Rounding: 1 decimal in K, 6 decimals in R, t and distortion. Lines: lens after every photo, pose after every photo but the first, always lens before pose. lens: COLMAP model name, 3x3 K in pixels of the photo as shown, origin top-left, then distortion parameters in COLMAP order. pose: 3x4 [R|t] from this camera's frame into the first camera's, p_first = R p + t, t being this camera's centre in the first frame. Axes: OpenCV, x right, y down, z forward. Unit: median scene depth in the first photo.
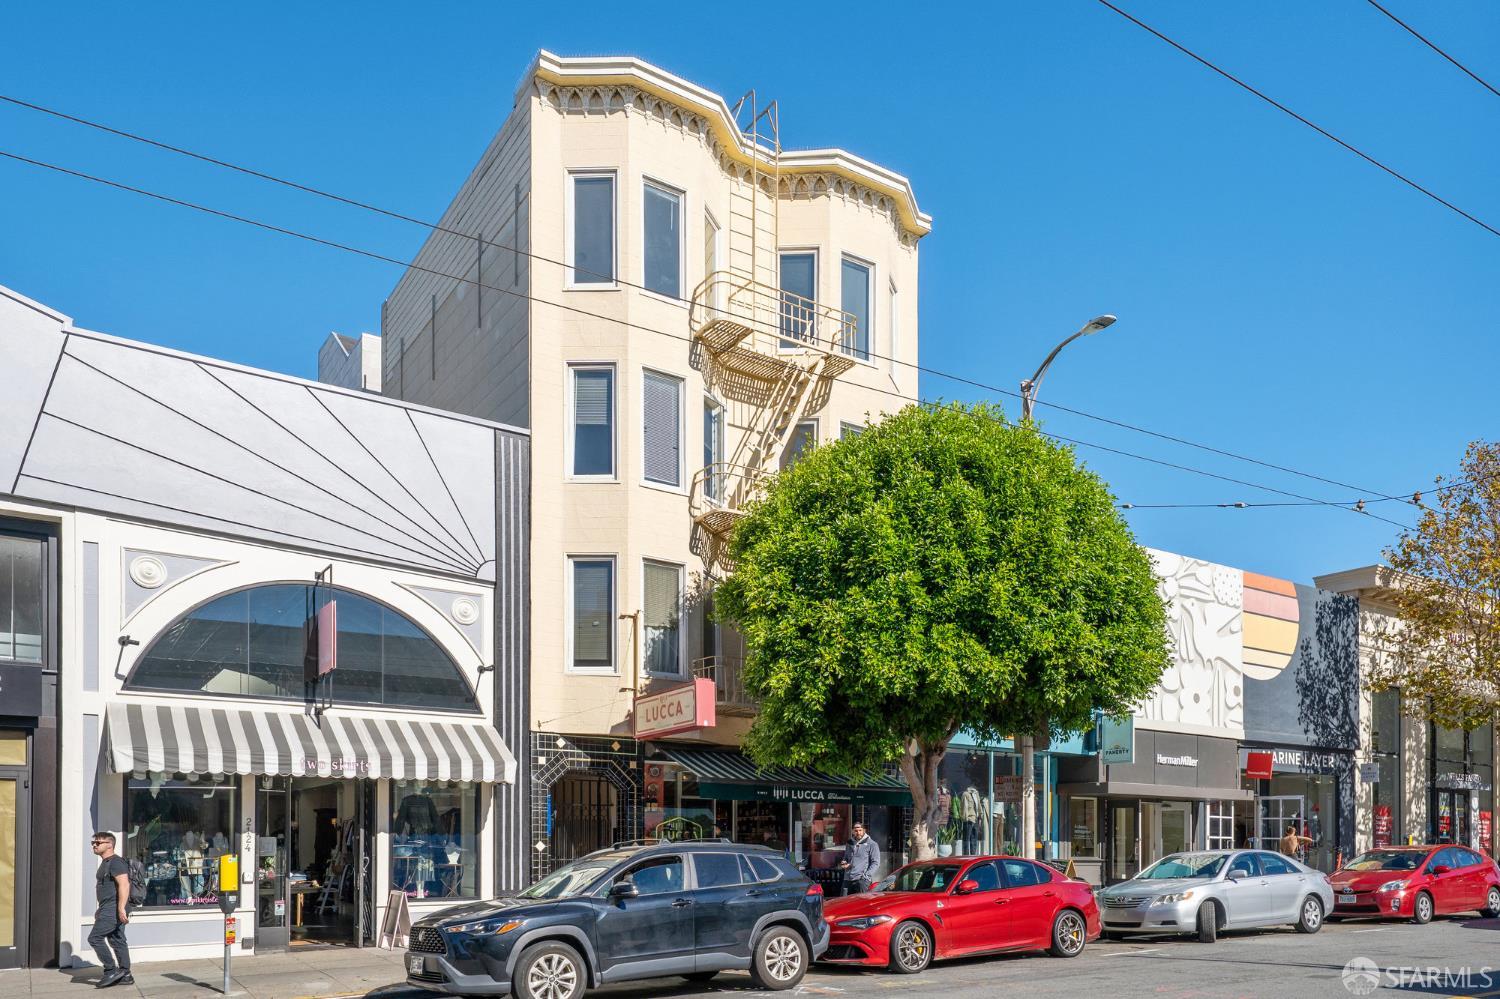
lens RADIAL K [[1012.7, 0, 749.8], [0, 1012.7, 410.9], [0, 0, 1]] dist [0.016232, 0.001462]
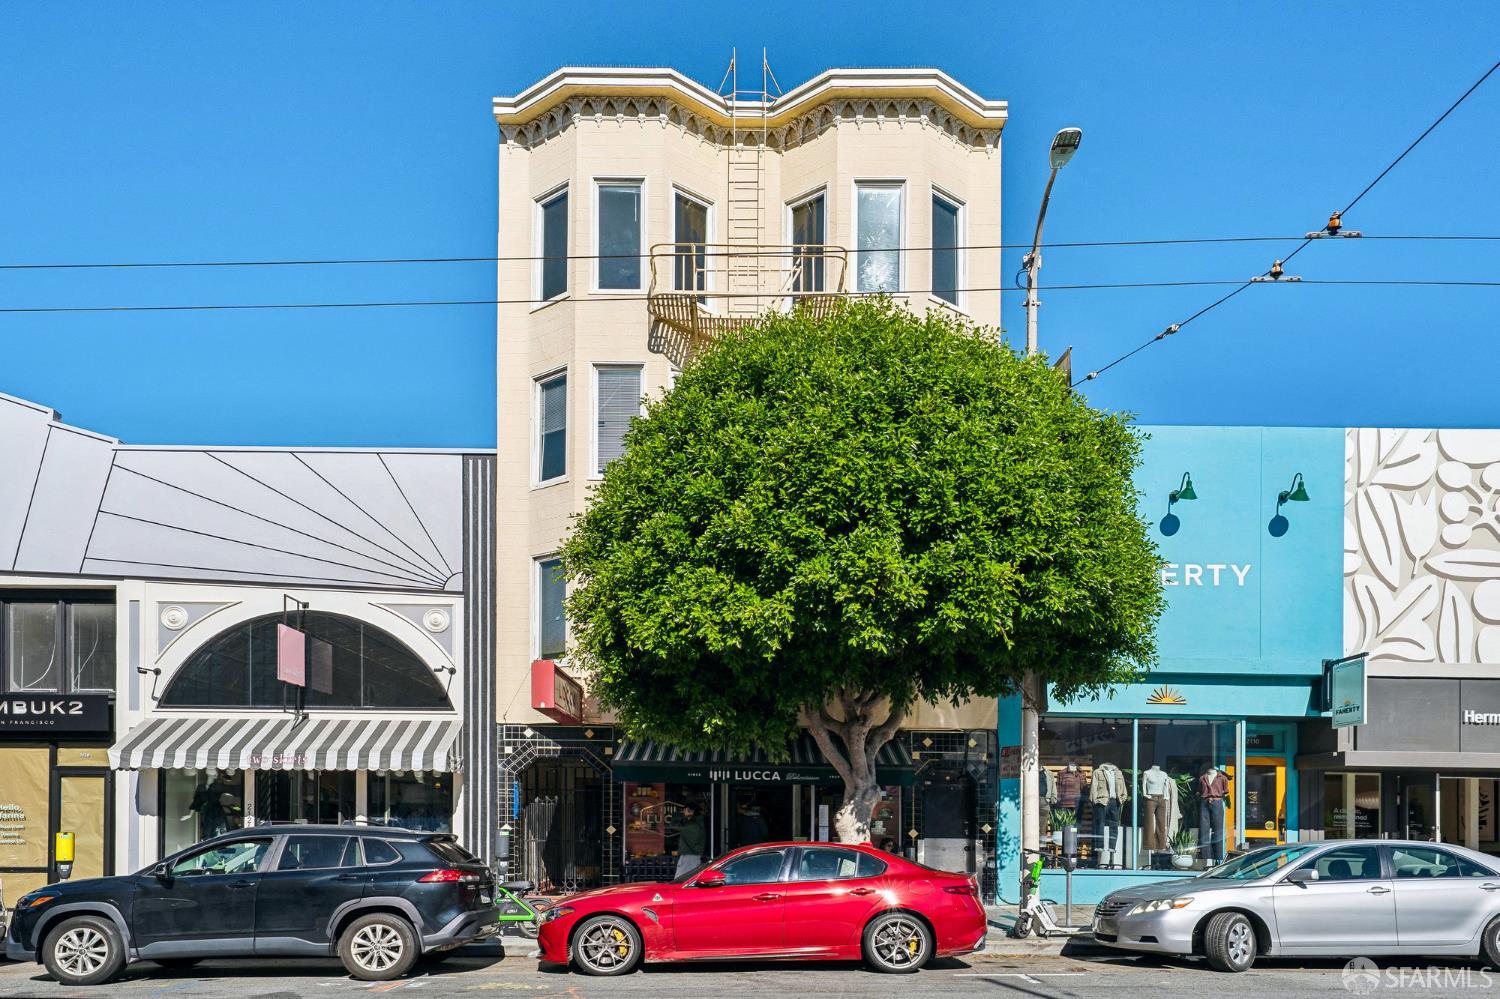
lens RADIAL K [[912.4, 0, 750.0], [0, 912.4, 499.5], [0, 0, 1]] dist [0.010197, 0.003563]
pose [[0.831288, -0.182947, -0.524873, 0.554957], [0.212070, 0.977243, -0.004749, 0.146295], [0.513797, -0.107362, 0.851168, 0.343945]]
